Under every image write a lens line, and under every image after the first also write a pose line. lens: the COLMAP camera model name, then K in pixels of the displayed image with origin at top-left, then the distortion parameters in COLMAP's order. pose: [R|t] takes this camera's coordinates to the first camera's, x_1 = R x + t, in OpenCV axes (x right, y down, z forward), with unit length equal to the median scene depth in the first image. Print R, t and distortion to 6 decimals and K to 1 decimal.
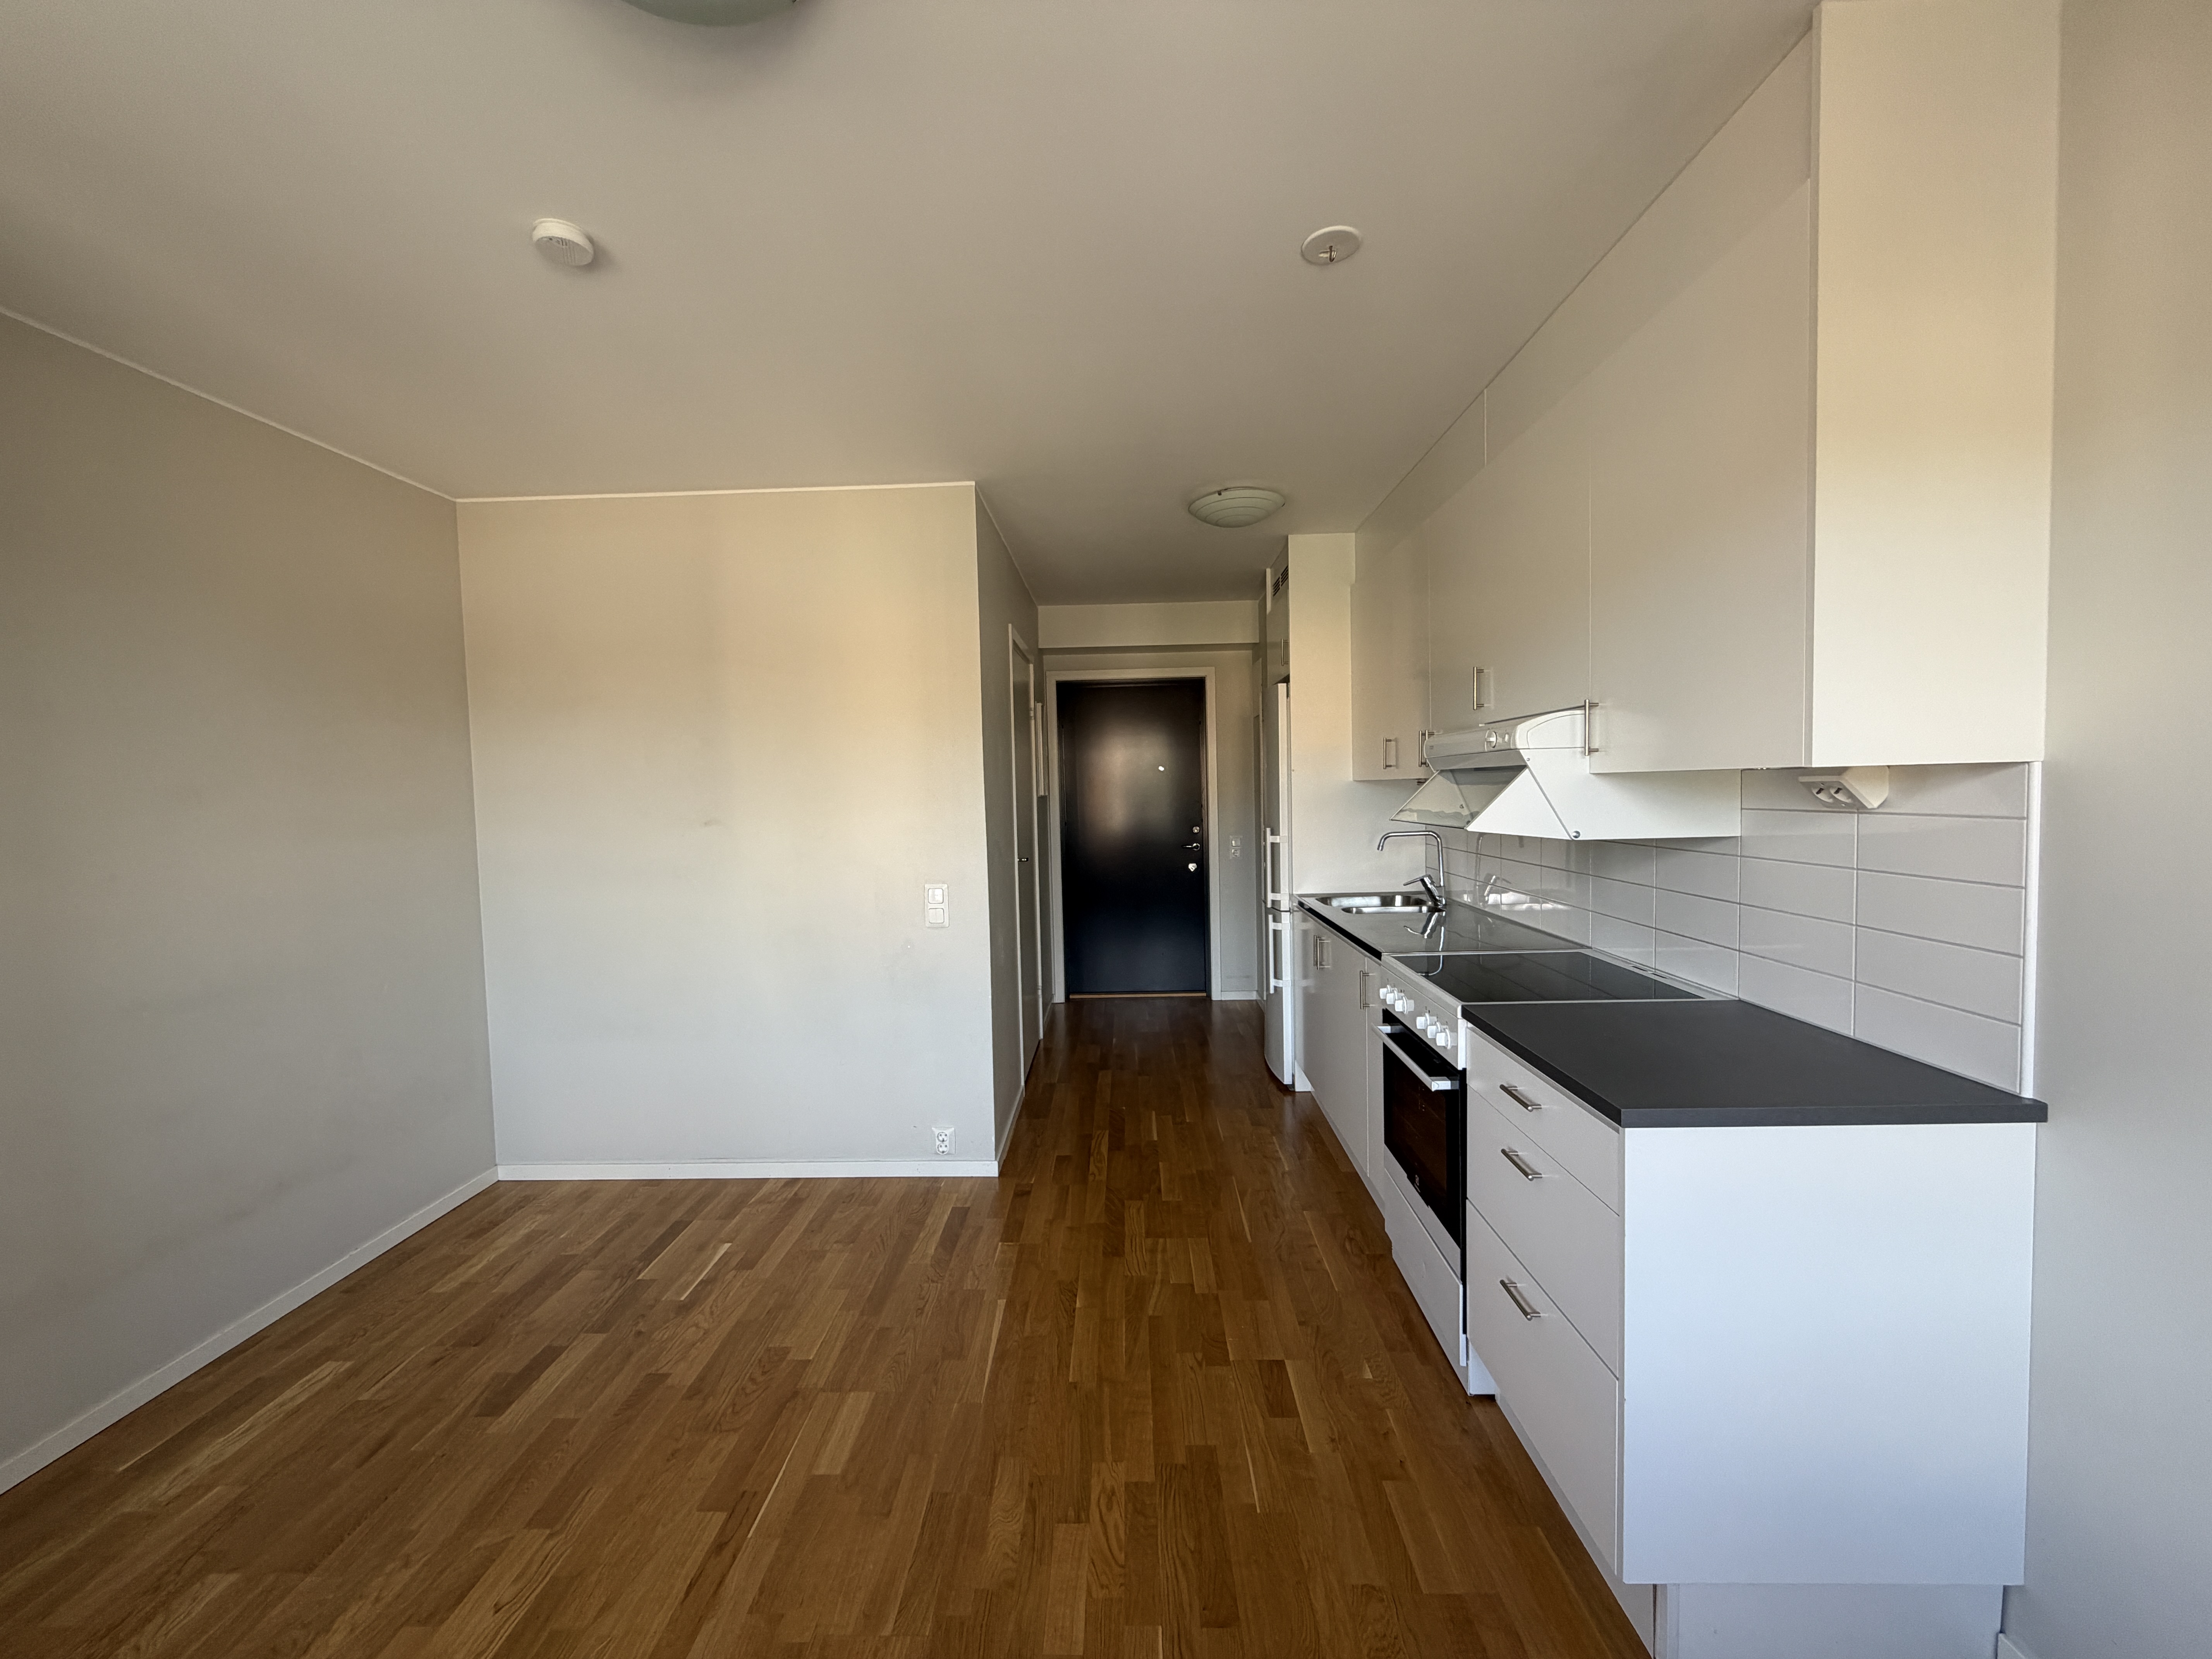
lens RADIAL K [[882.0, 0, 1098.3], [0, 882.0, 828.6], [0, 0, 1]] dist [0.000762, 0.000338]
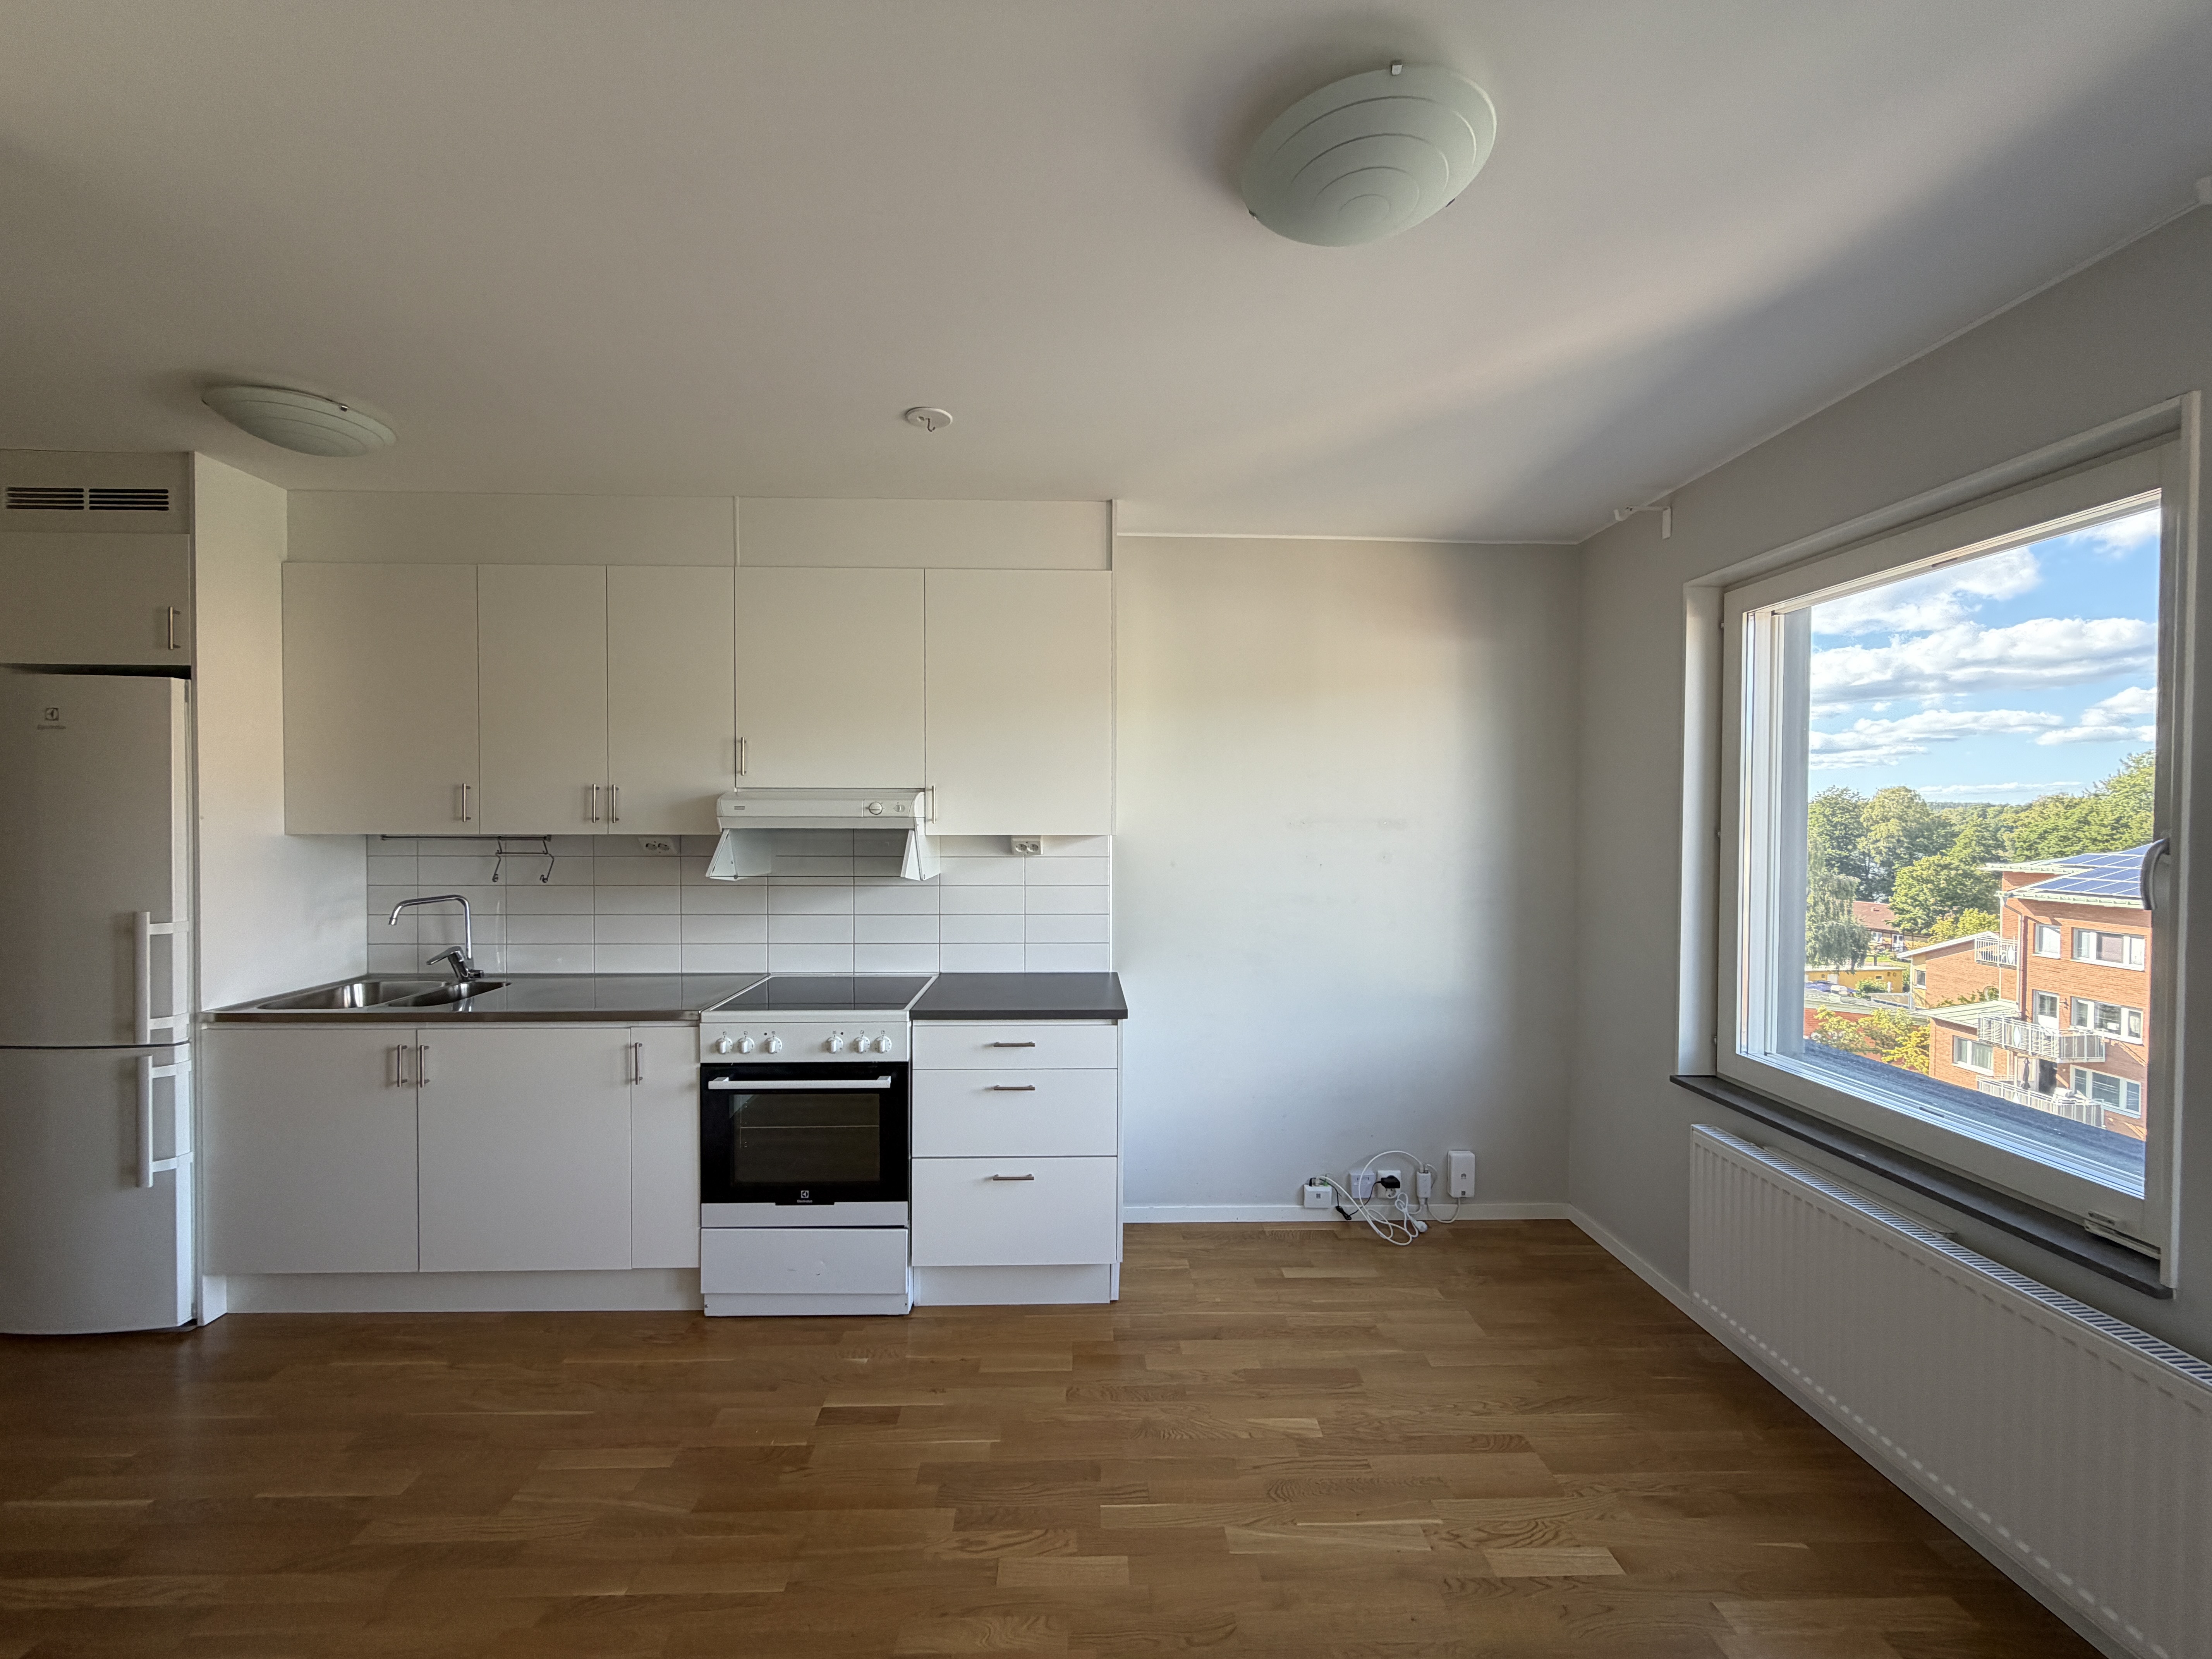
lens RADIAL K [[882.0, 0, 1098.3], [0, 882.0, 828.6], [0, 0, 1]] dist [0.000762, 0.000338]
pose [[-0.060355, 0.009735, 0.998129, -0.712792], [0.045555, 0.998937, -0.006989, -0.037757], [-0.997137, 0.045048, -0.060734, 0.610757]]
